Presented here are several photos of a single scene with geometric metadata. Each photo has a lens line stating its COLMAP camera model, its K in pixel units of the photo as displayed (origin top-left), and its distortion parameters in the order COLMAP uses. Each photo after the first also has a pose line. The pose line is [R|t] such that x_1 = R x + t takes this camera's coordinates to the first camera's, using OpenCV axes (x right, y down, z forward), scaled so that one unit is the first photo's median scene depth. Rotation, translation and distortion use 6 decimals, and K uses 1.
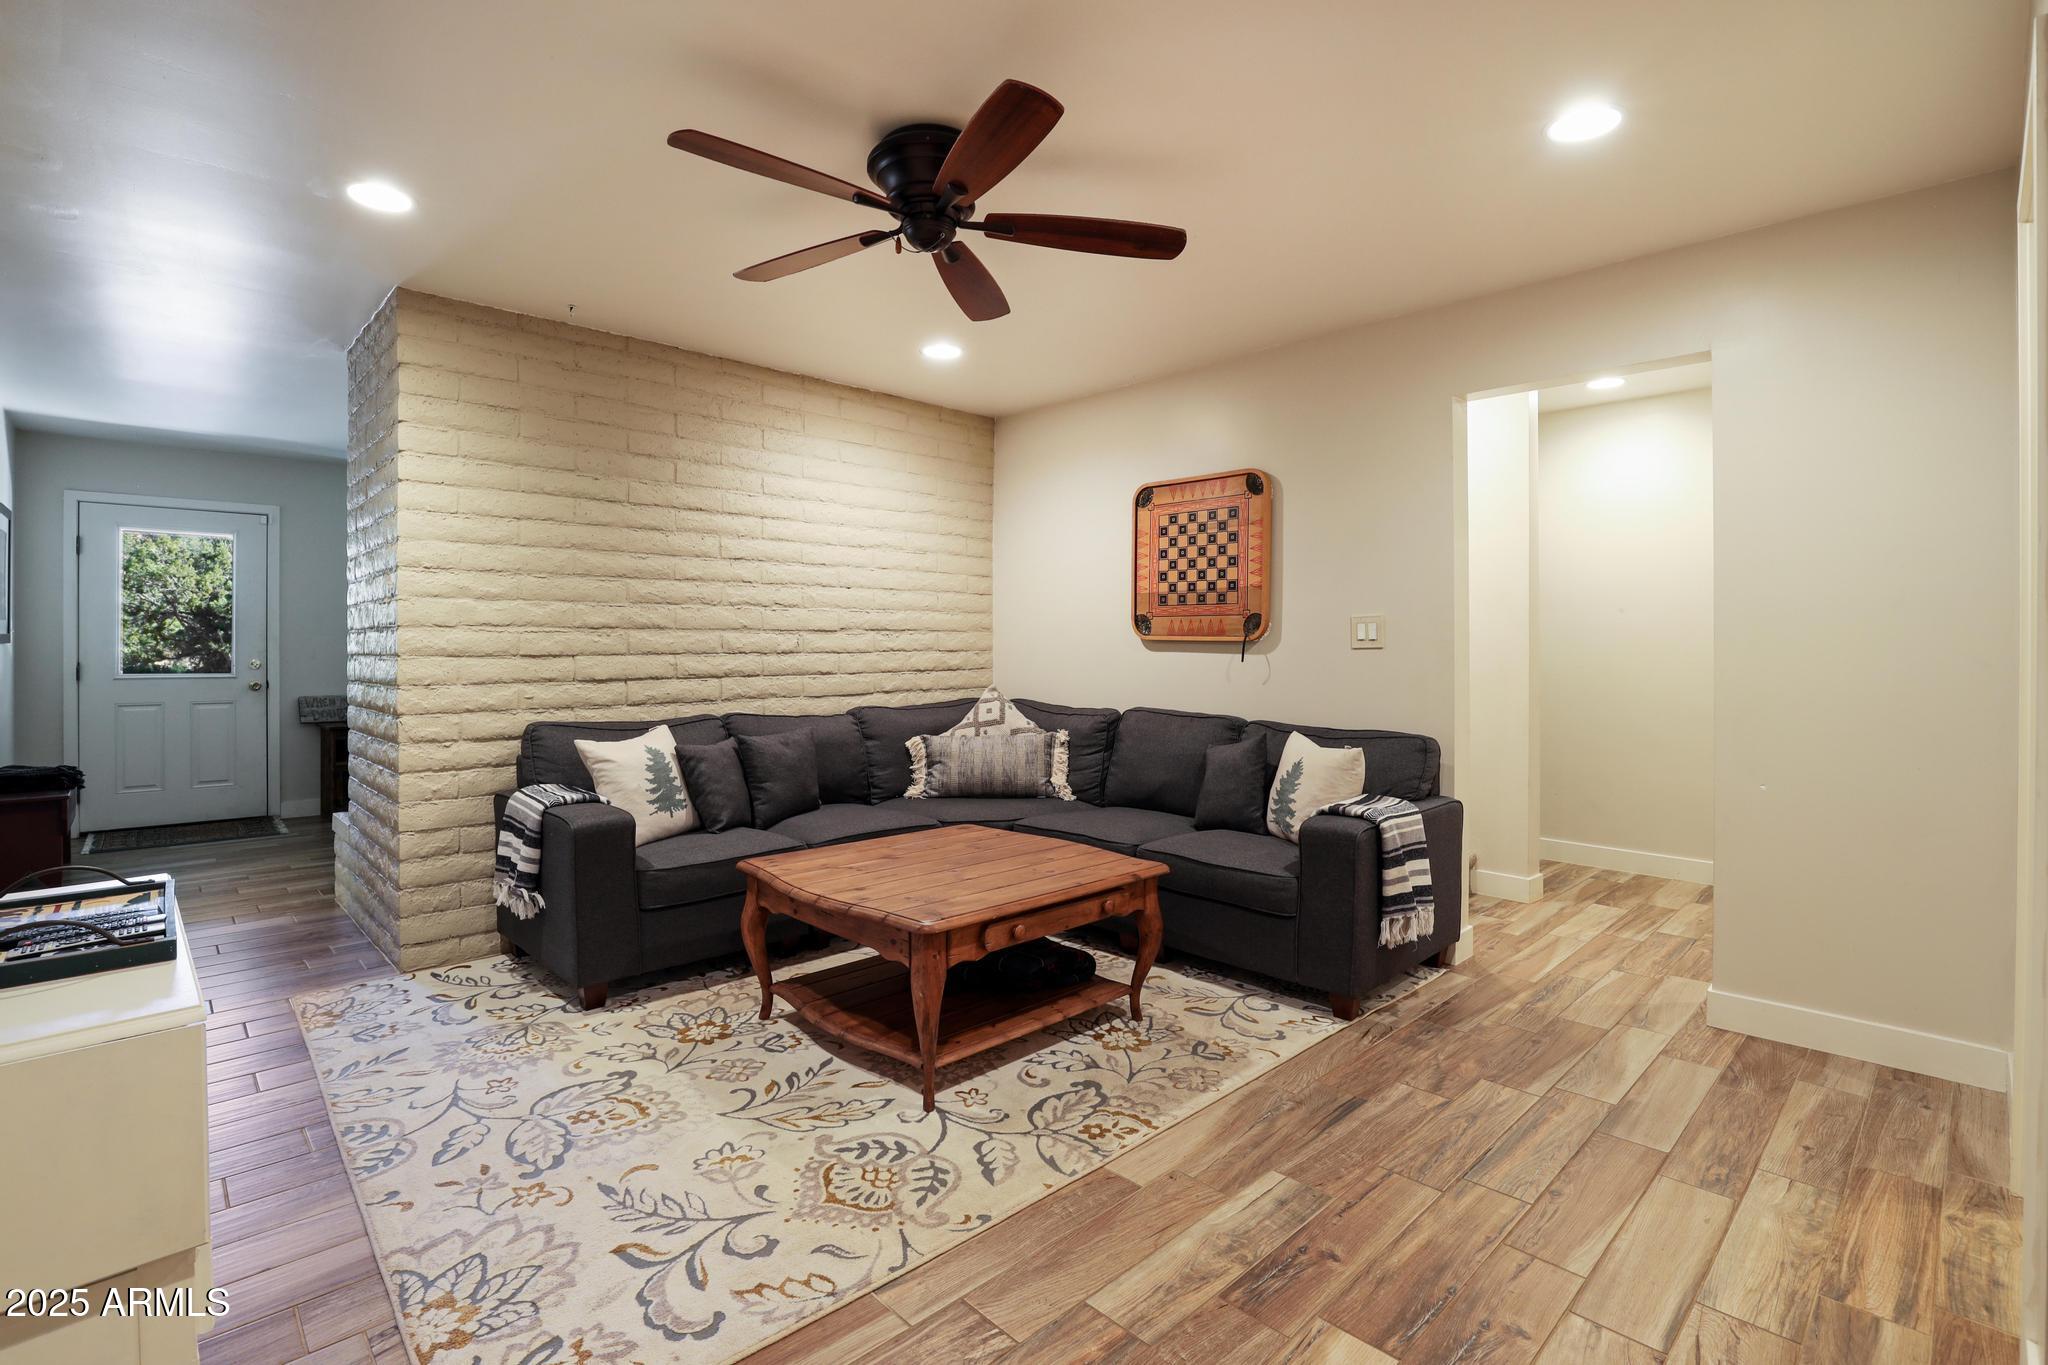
lens RADIAL K [[960.0, 0, 1024.0], [0, 960.0, 682.5], [0, 0, 1]] dist [-0.029356, 0.000732]
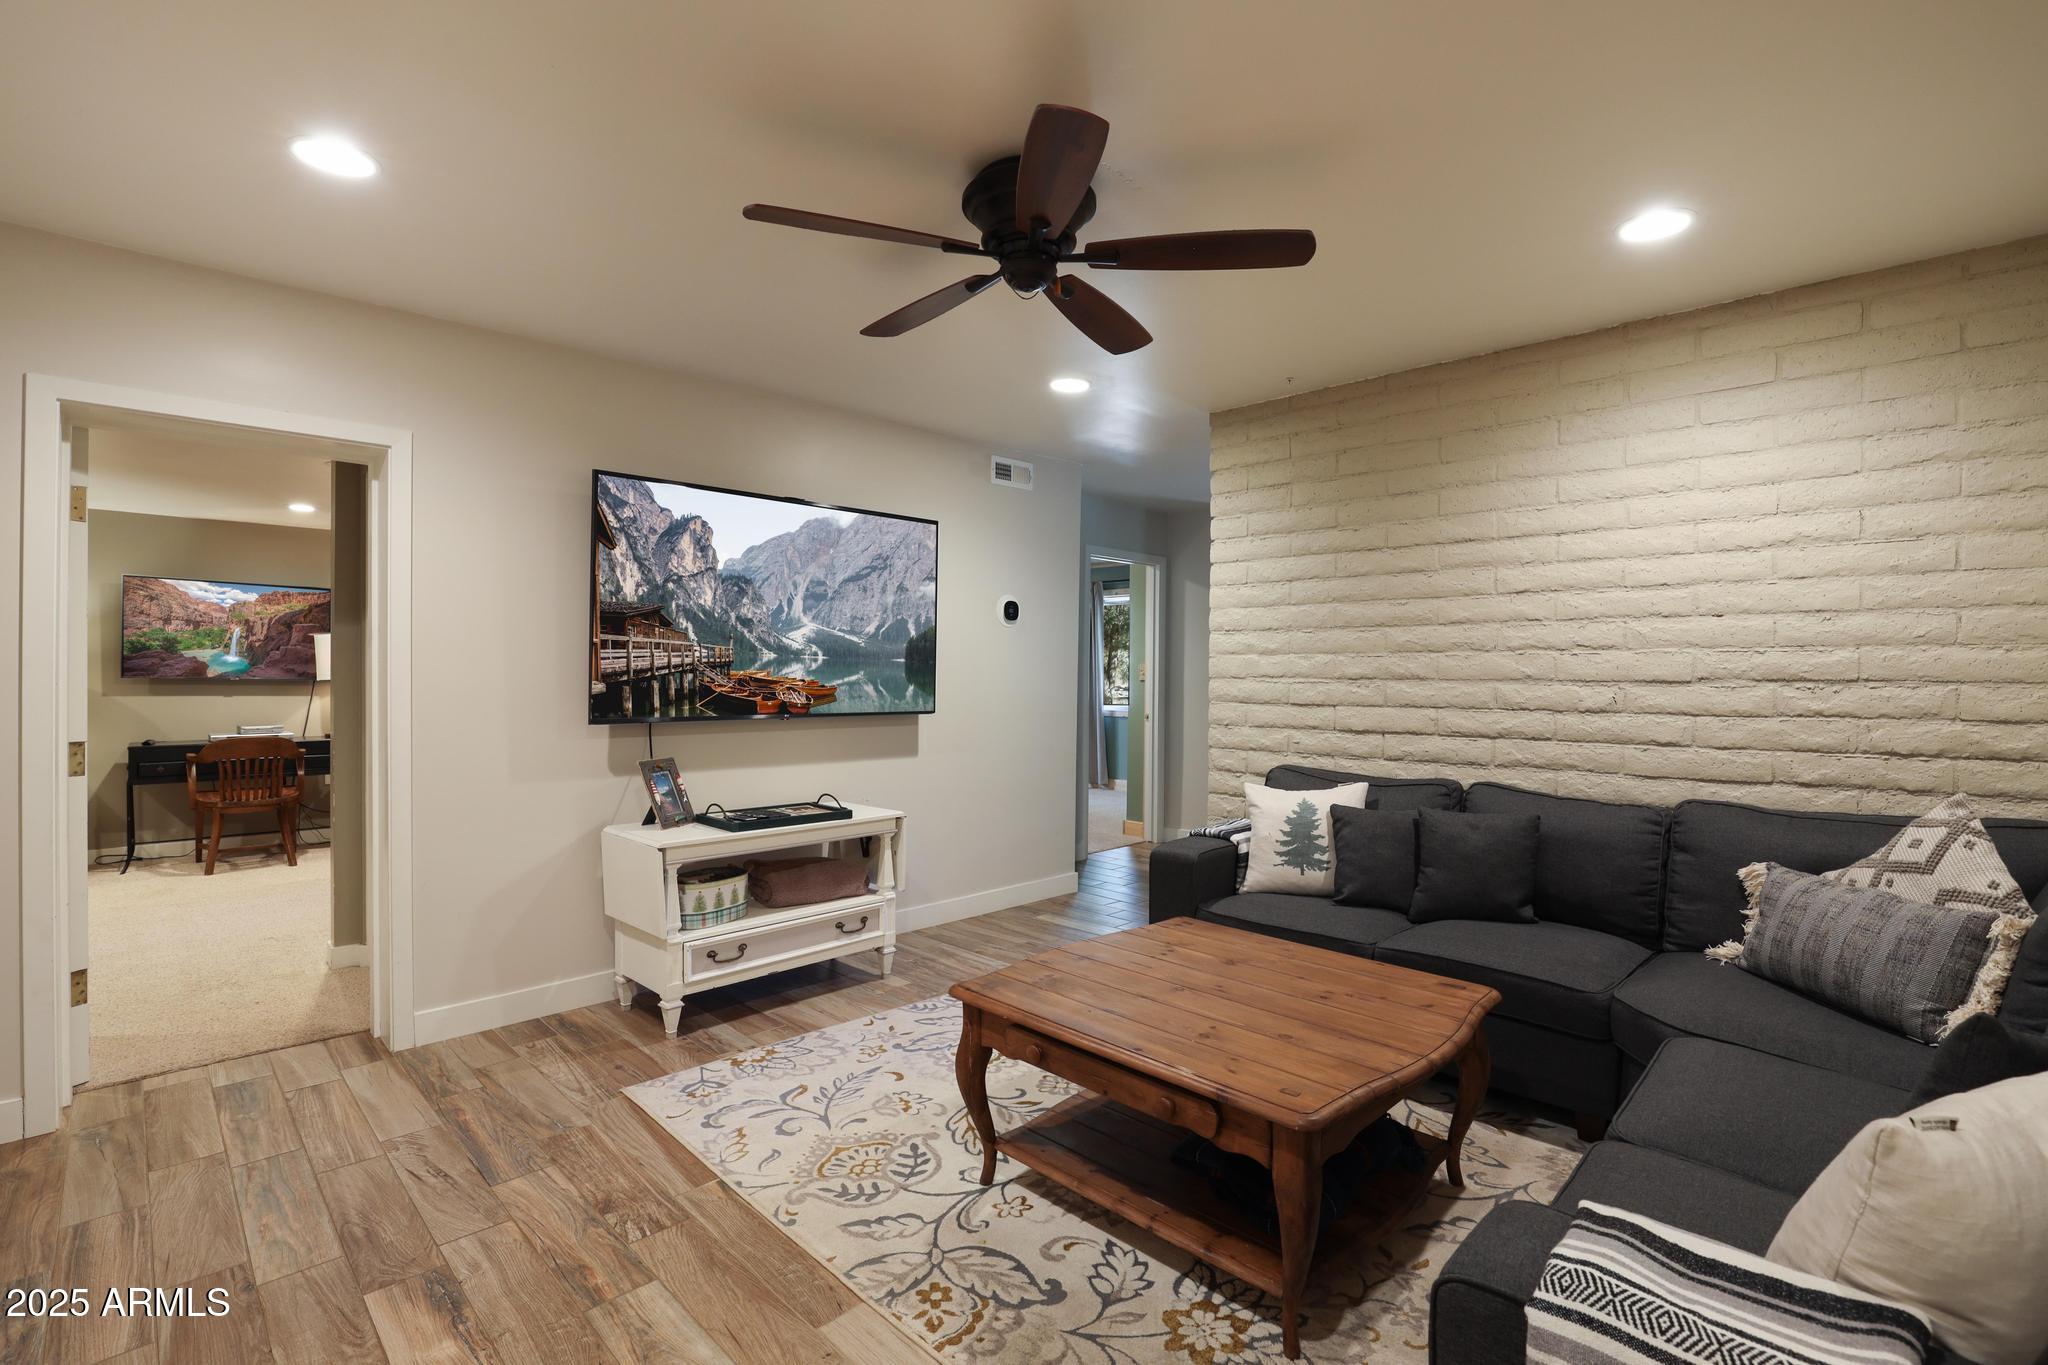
lens RADIAL K [[960.0, 0, 1024.0], [0, 960.0, 682.5], [0, 0, 1]] dist [-0.029356, 0.000732]
pose [[0.002241, 0.007323, -0.999971, 0.570887], [-0.047239, 0.998858, 0.007209, -0.045324], [0.998881, 0.047222, 0.002584, 0.670002]]
